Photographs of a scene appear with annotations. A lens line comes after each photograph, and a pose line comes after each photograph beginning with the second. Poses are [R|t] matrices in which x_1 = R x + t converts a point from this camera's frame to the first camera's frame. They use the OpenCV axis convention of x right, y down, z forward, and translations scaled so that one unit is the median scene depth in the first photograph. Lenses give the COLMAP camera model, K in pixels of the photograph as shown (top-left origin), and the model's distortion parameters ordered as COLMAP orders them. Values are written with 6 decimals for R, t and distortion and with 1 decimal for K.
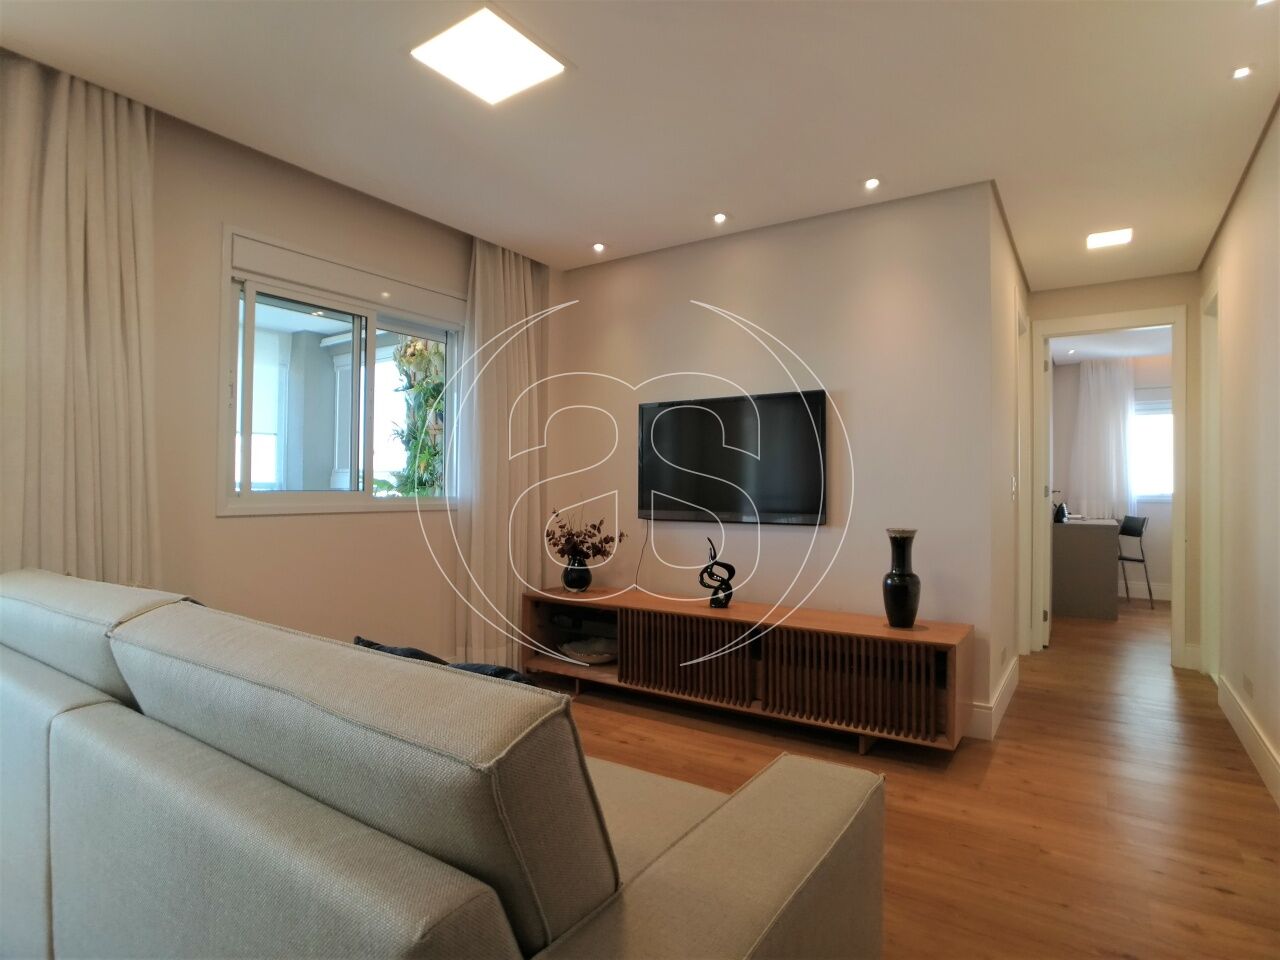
lens RADIAL K [[692.9, 0, 638.8], [0, 692.9, 479.3], [0, 0, 1]] dist [-0.051441, 0.019418]
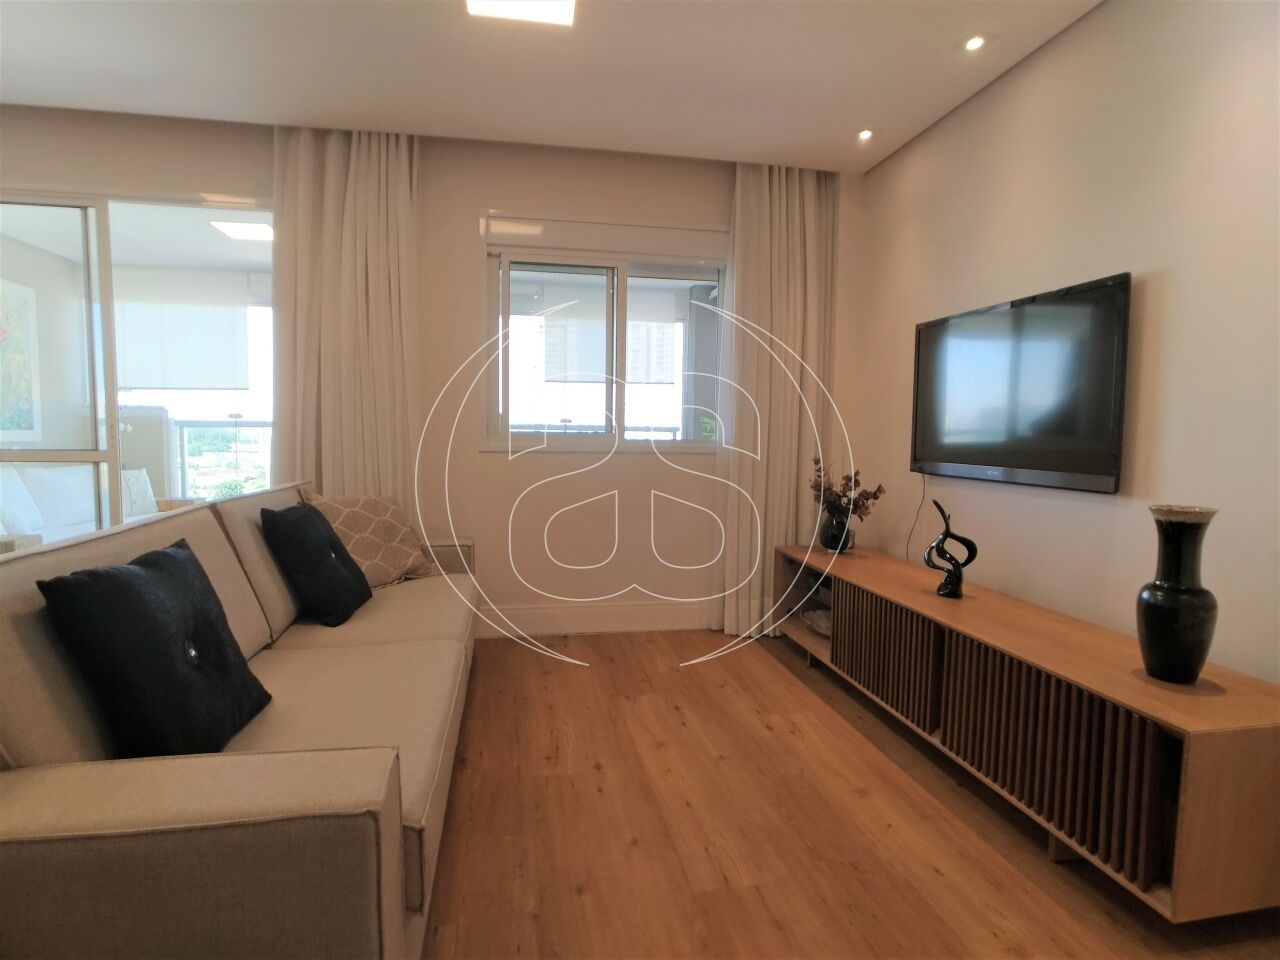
lens RADIAL K [[692.9, 0, 641.2], [0, 692.9, 477.8], [0, 0, 1]] dist [-0.051441, 0.019418]
pose [[0.697812, 0.053715, -0.714264, 0.399581], [-0.000948, 0.997253, 0.074070, 0.006624], [0.716280, -0.051010, 0.695946, 0.263144]]
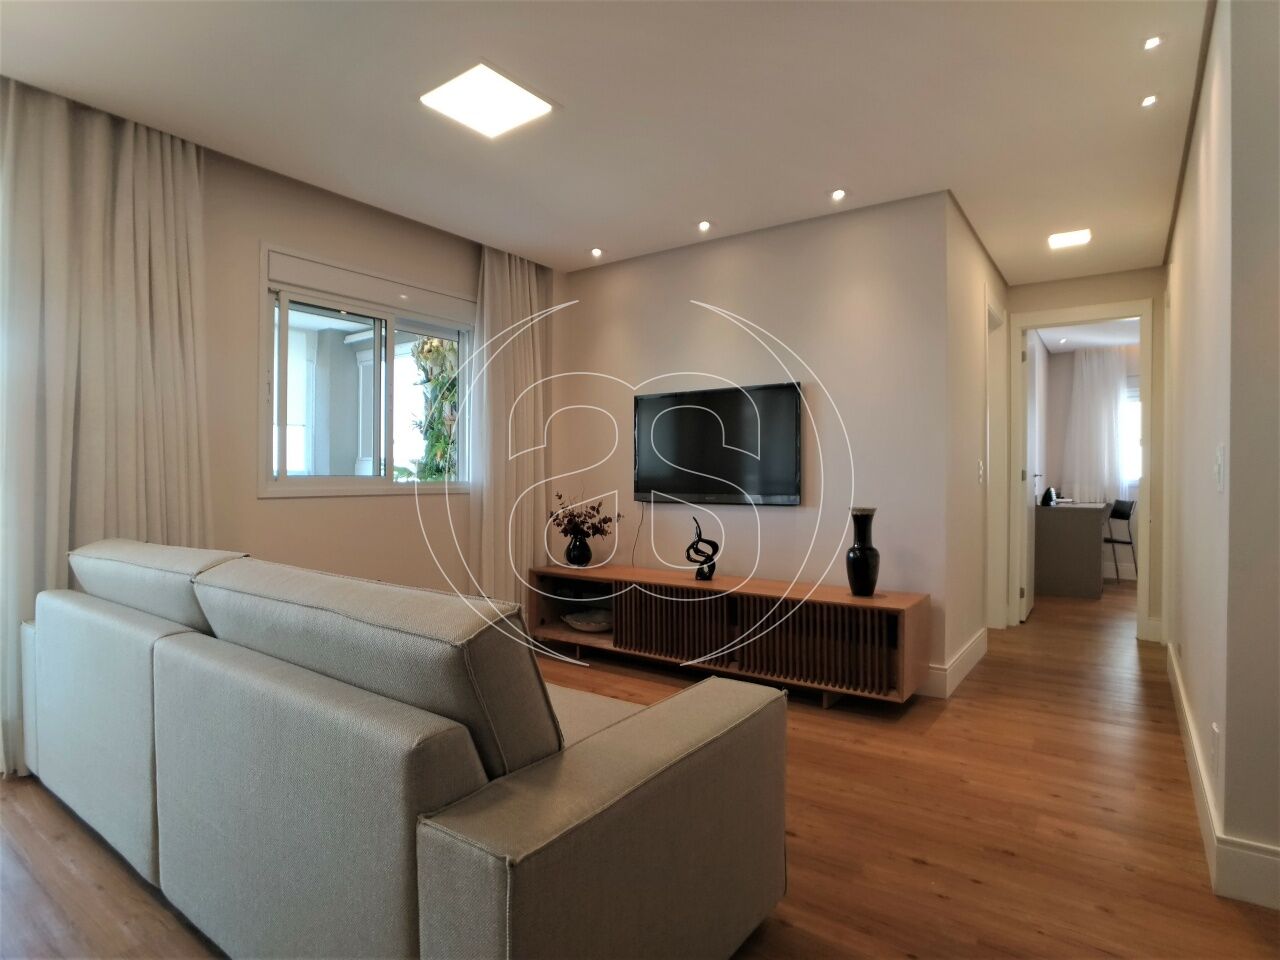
lens RADIAL K [[692.9, 0, 637.9], [0, 692.9, 478.9], [0, 0, 1]] dist [-0.051441, 0.019418]
pose [[0.999505, -0.003580, -0.031247, 0.045653], [0.004088, 0.999860, 0.016222, 0.005059], [0.031185, -0.016342, 0.999380, -0.106482]]
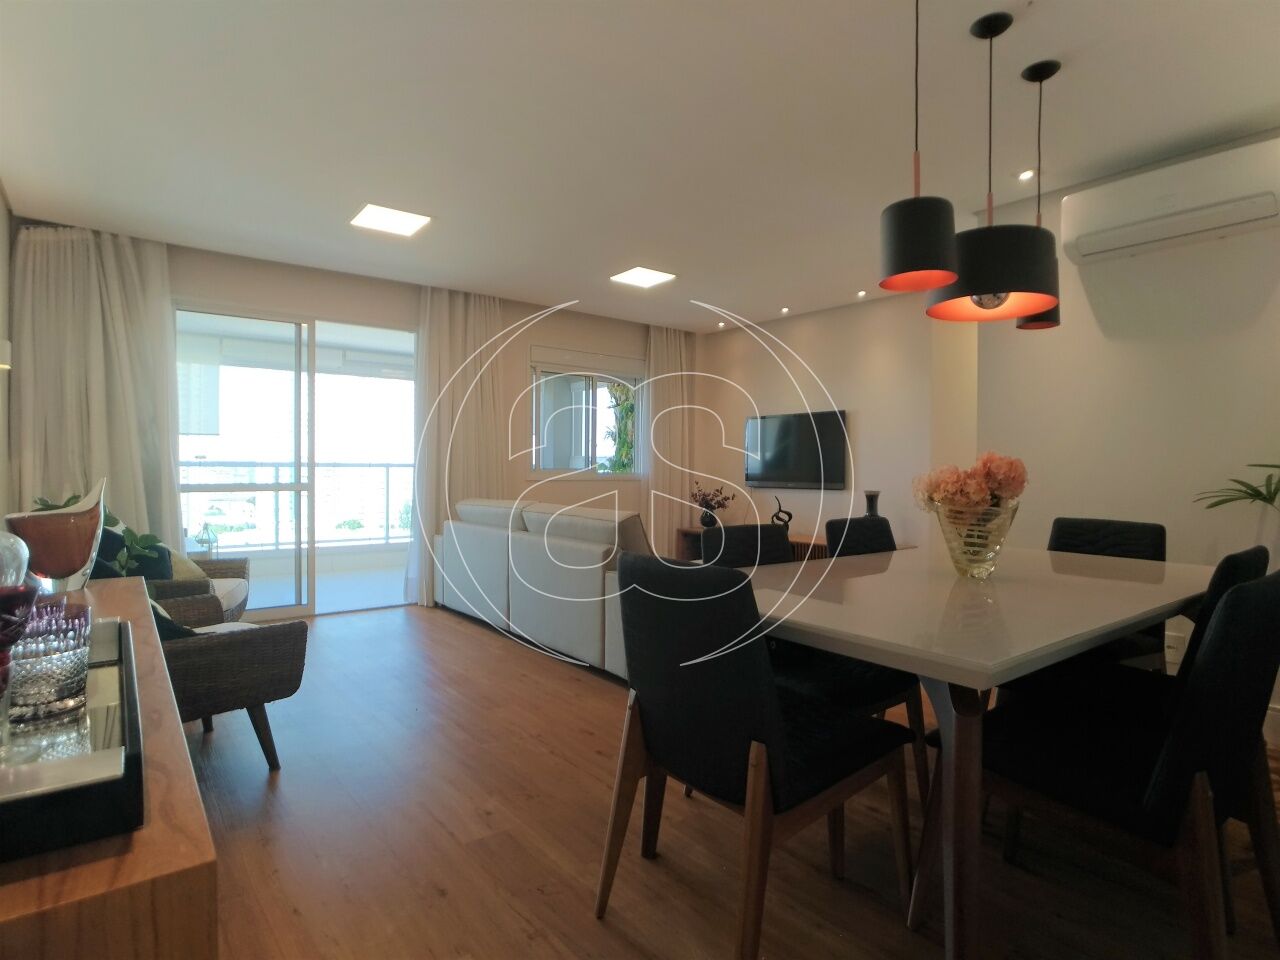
lens RADIAL K [[692.9, 0, 634.9], [0, 692.9, 481.4], [0, 0, 1]] dist [-0.051441, 0.019418]
pose [[0.952369, 0.007085, -0.304864, 0.292034], [0.001887, 0.999574, 0.029127, -0.005174], [0.304941, -0.028315, 0.951950, -0.770207]]
